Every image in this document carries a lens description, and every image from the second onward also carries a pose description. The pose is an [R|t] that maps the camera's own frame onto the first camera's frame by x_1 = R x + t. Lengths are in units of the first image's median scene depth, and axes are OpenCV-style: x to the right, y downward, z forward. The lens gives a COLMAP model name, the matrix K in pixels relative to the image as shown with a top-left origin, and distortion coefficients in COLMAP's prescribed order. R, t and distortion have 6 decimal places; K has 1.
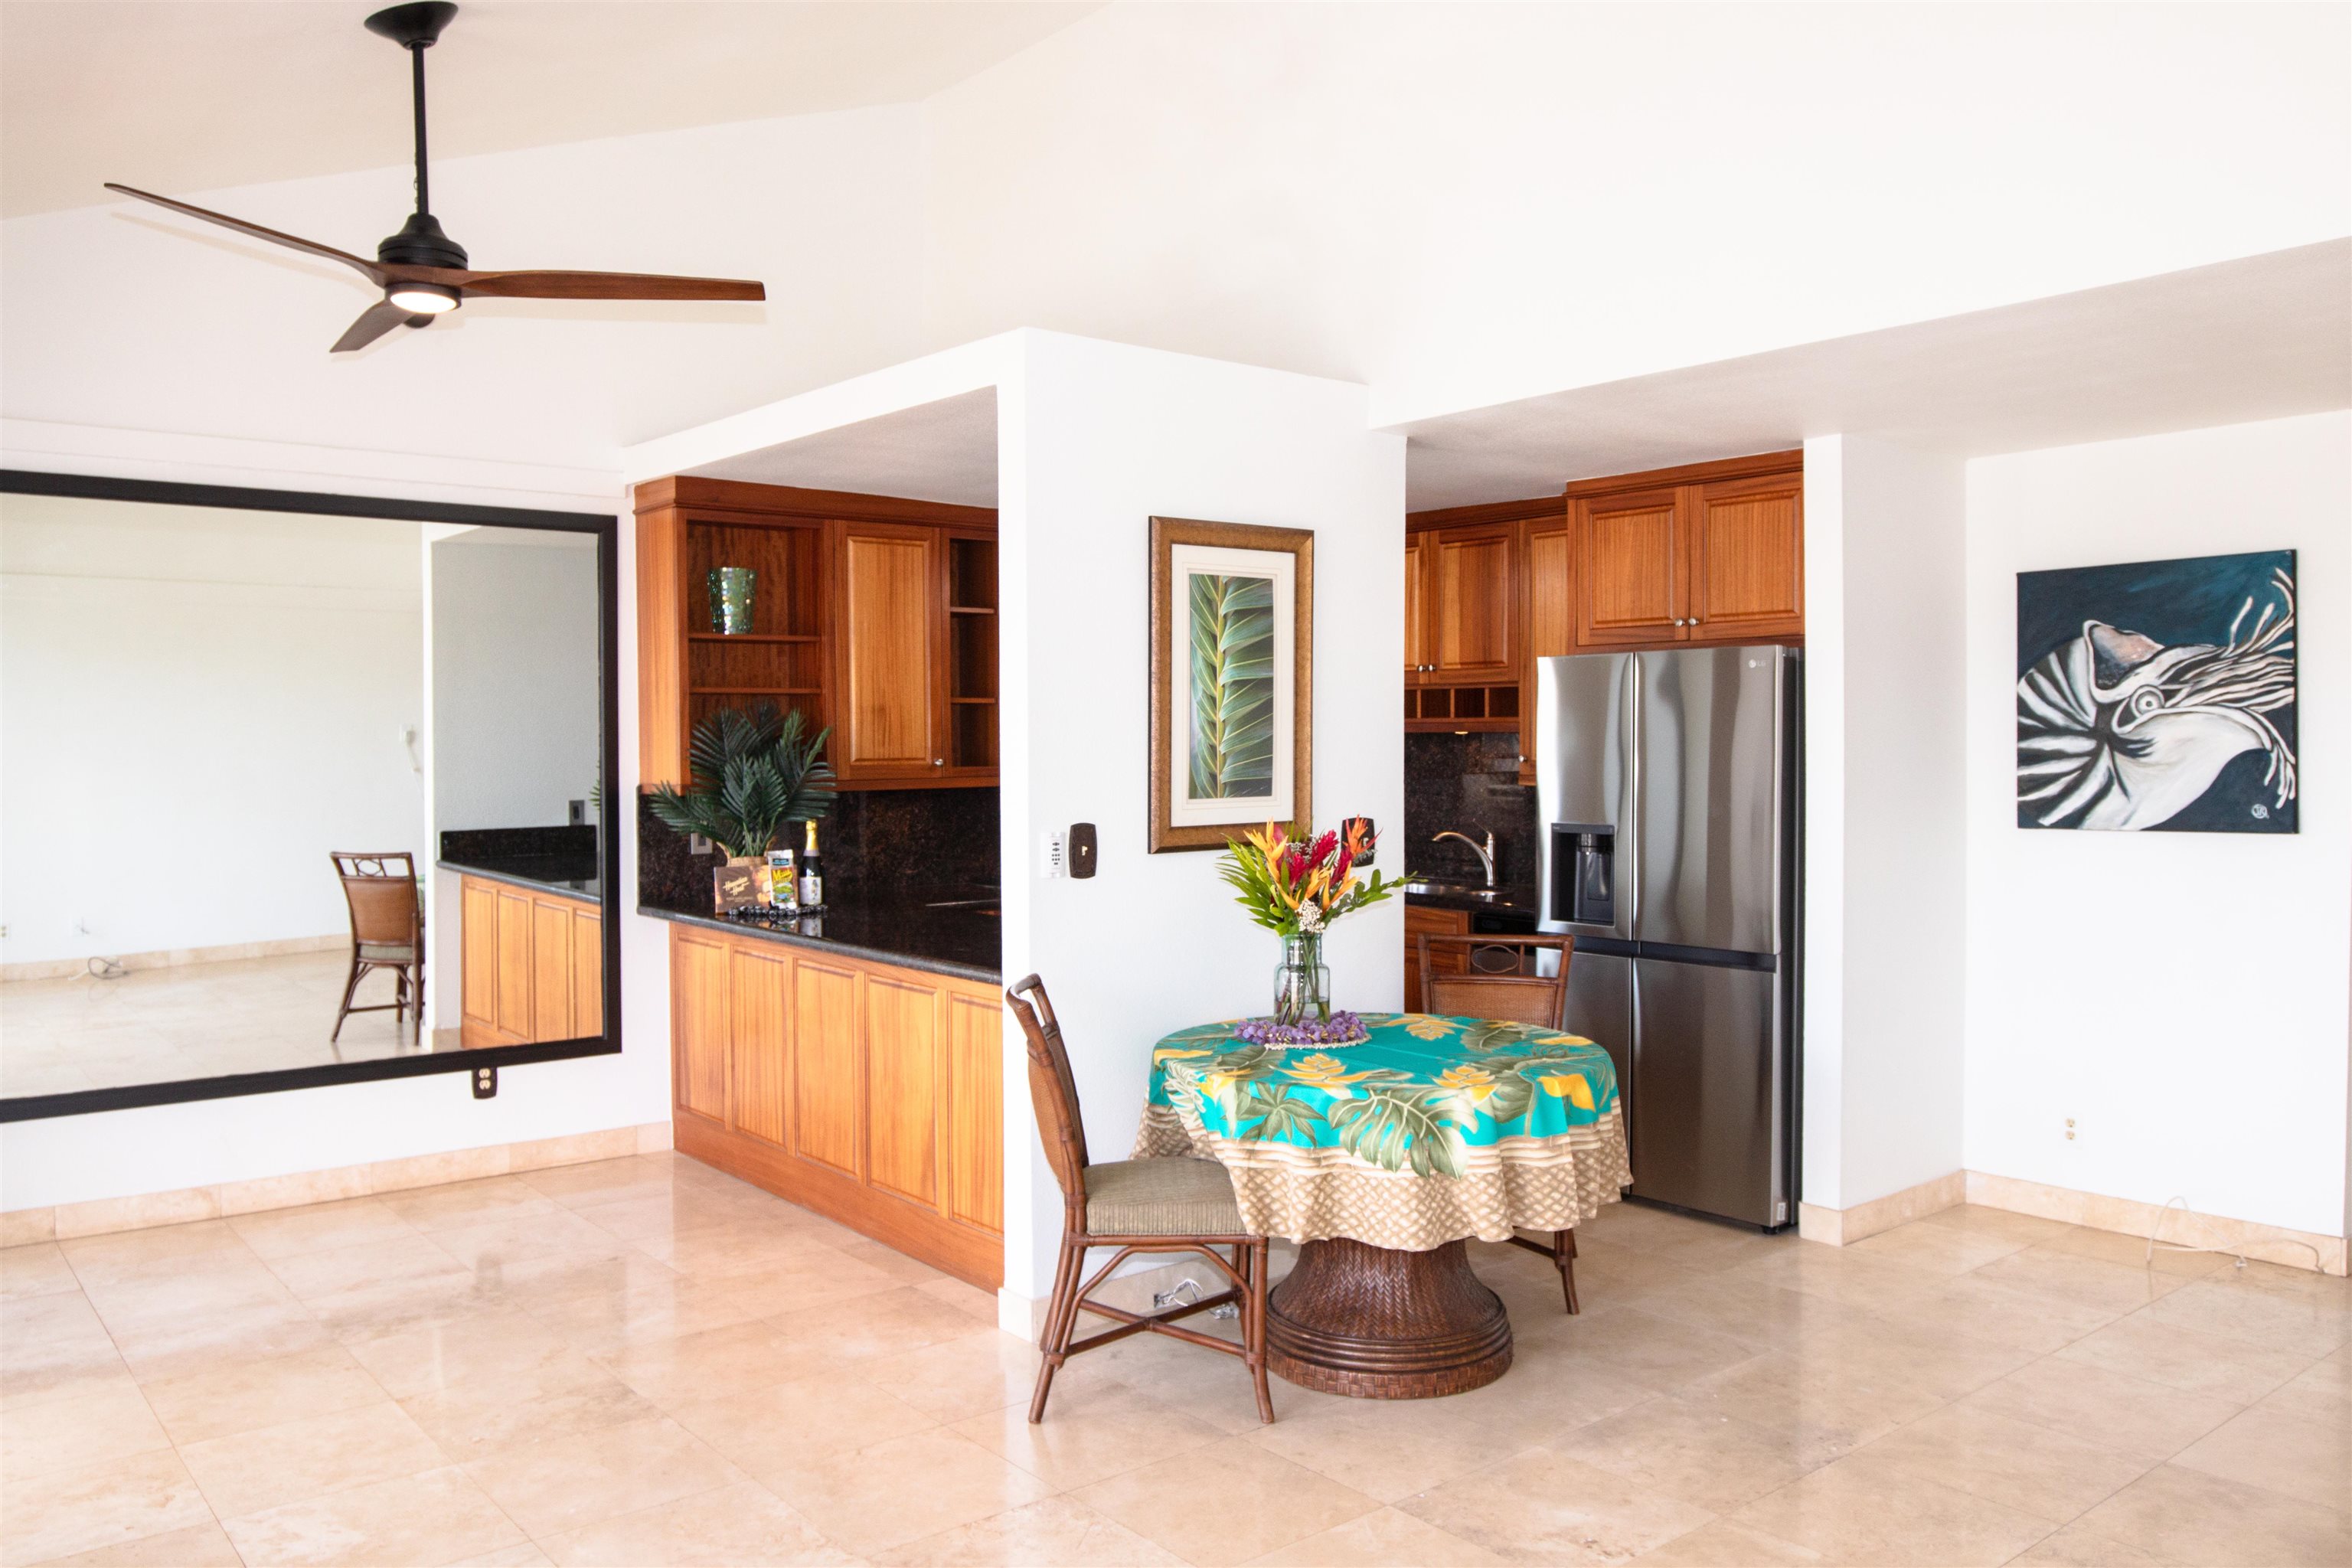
lens RADIAL K [[1814.2, 0, 1176.0], [0, 1814.2, 784.0], [0, 0, 1]] dist [-0.012500, 0.000525]
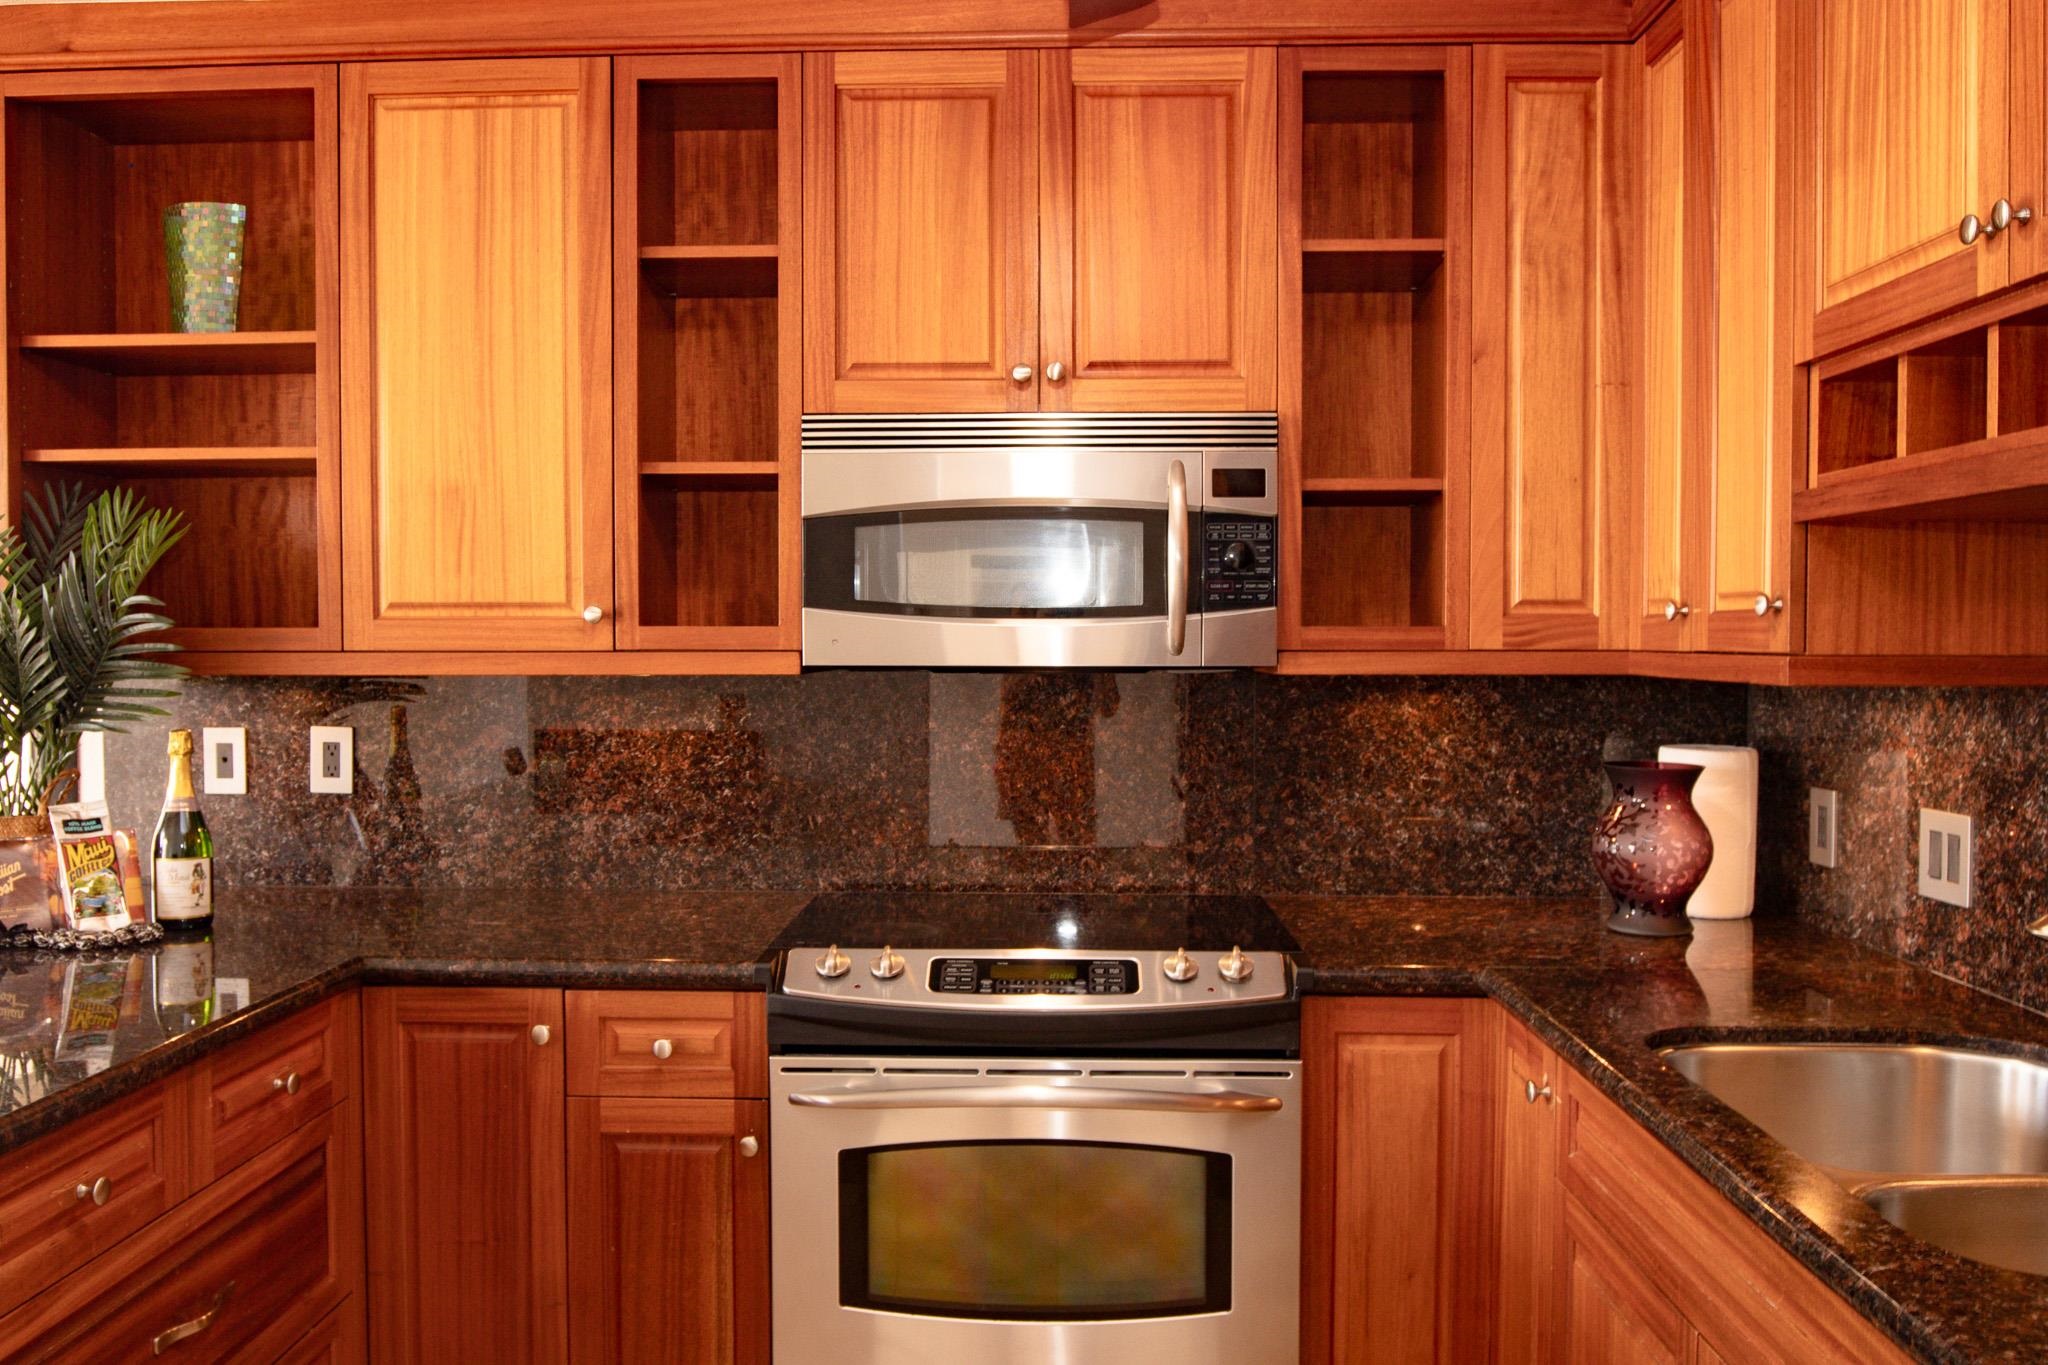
lens RADIAL K [[1579.8, 0, 1024.0], [0, 1579.8, 682.5], [0, 0, 1]] dist [-0.012500, 0.000525]
pose [[0.756477, 0.022166, -0.653645, 0.238400], [-0.026397, 0.999646, 0.003350, 0.000489], [0.653488, 0.014720, 0.756794, 1.008304]]
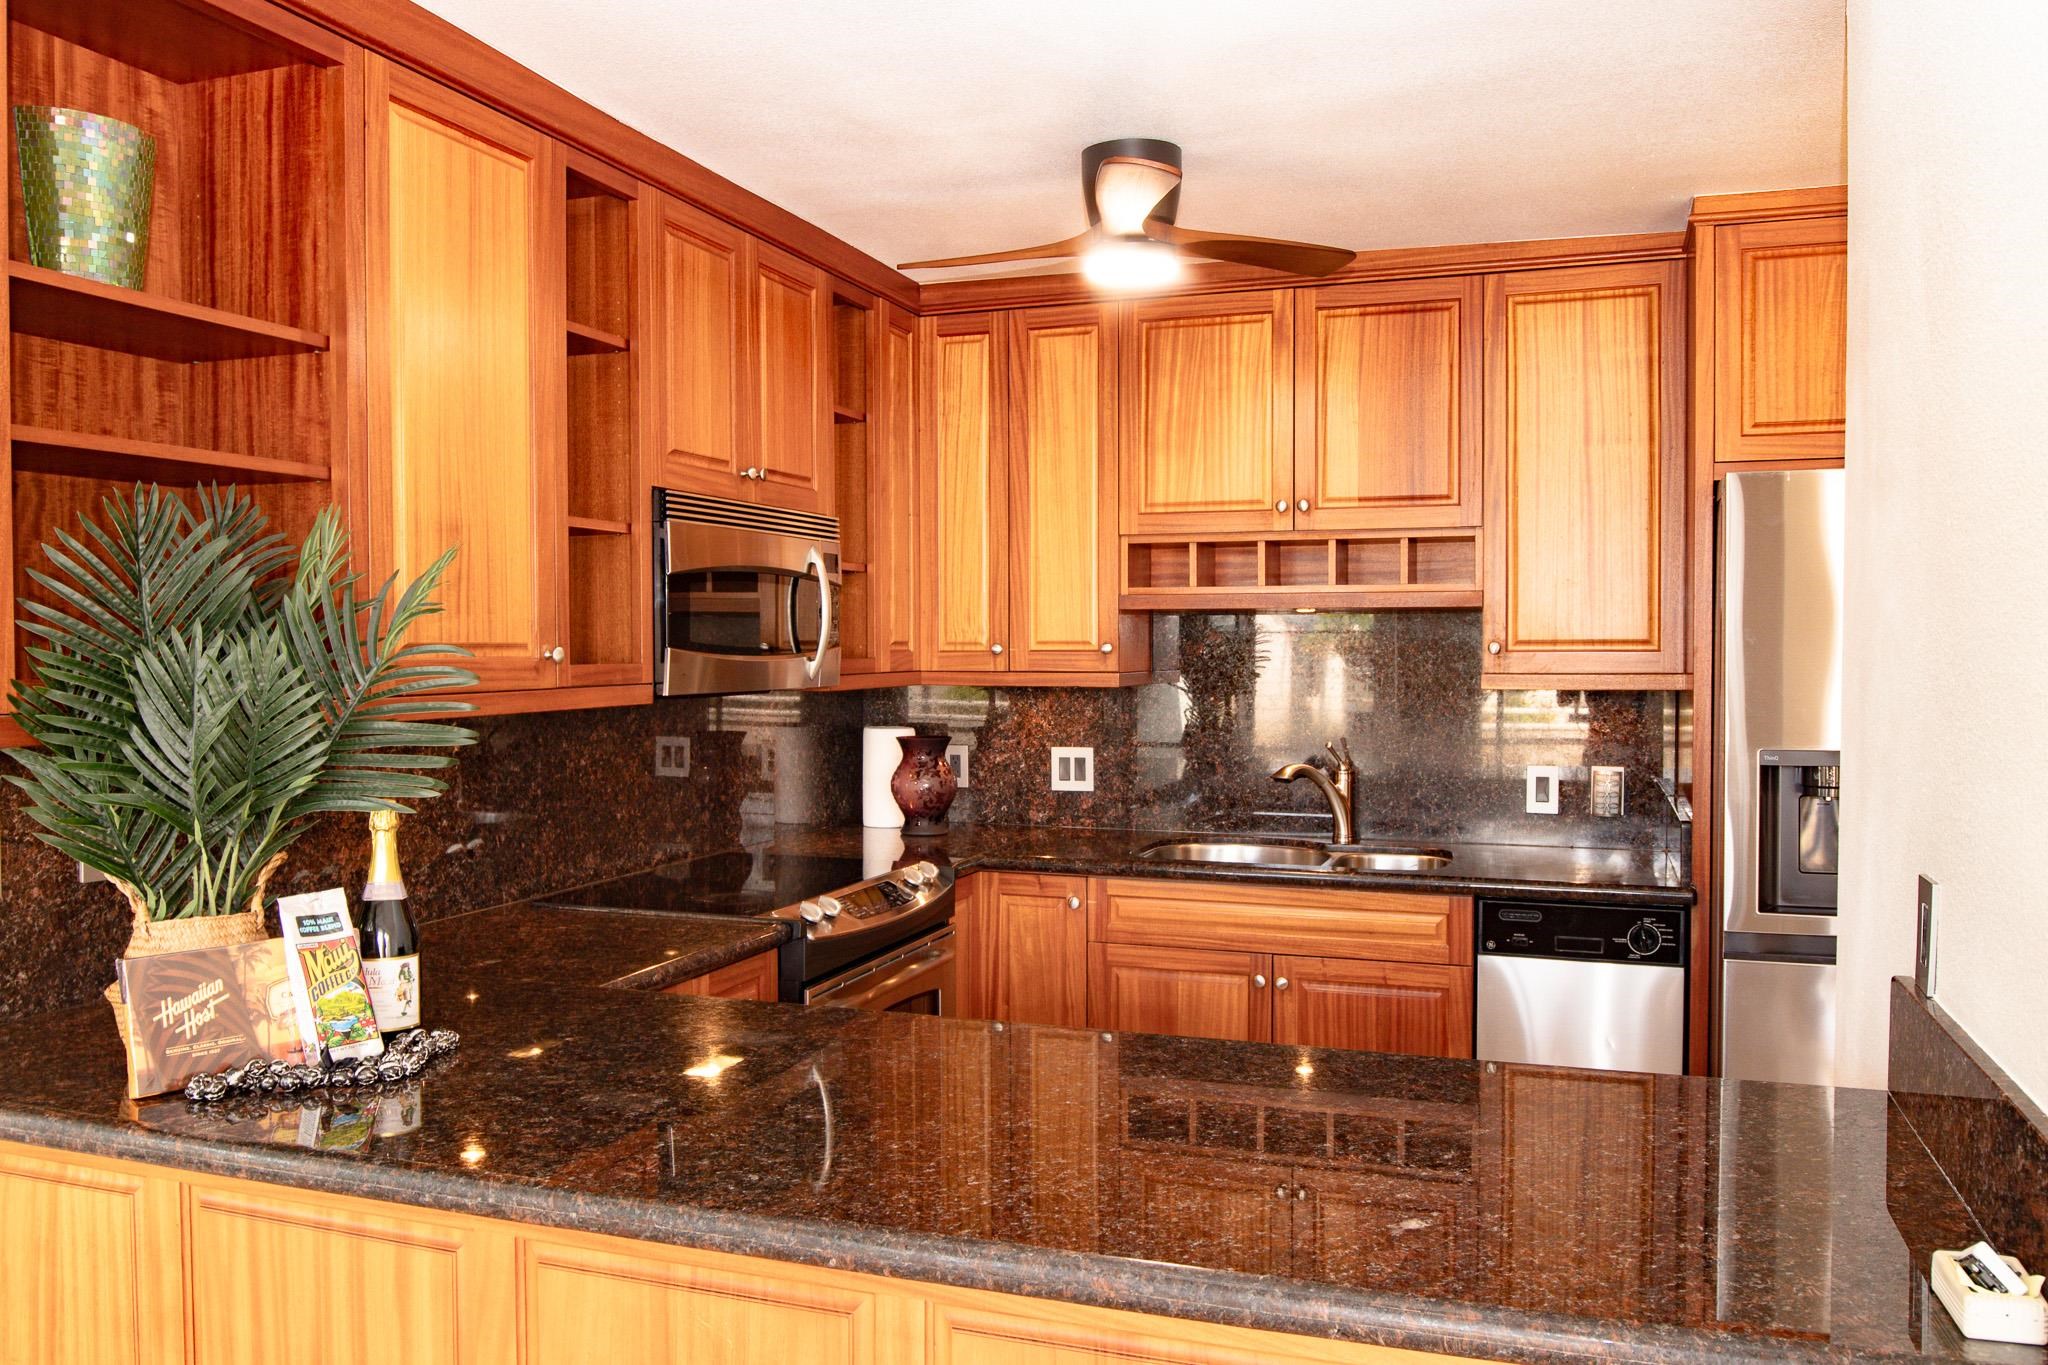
lens RADIAL K [[1579.8, 0, 1024.0], [0, 1579.8, 682.5], [0, 0, 1]] dist [-0.012500, 0.000525]
pose [[0.854204, -0.009078, 0.519858, -0.302321], [0.013726, 0.999893, -0.005093, -0.001519], [-0.519756, 0.011486, 0.854237, 0.769379]]
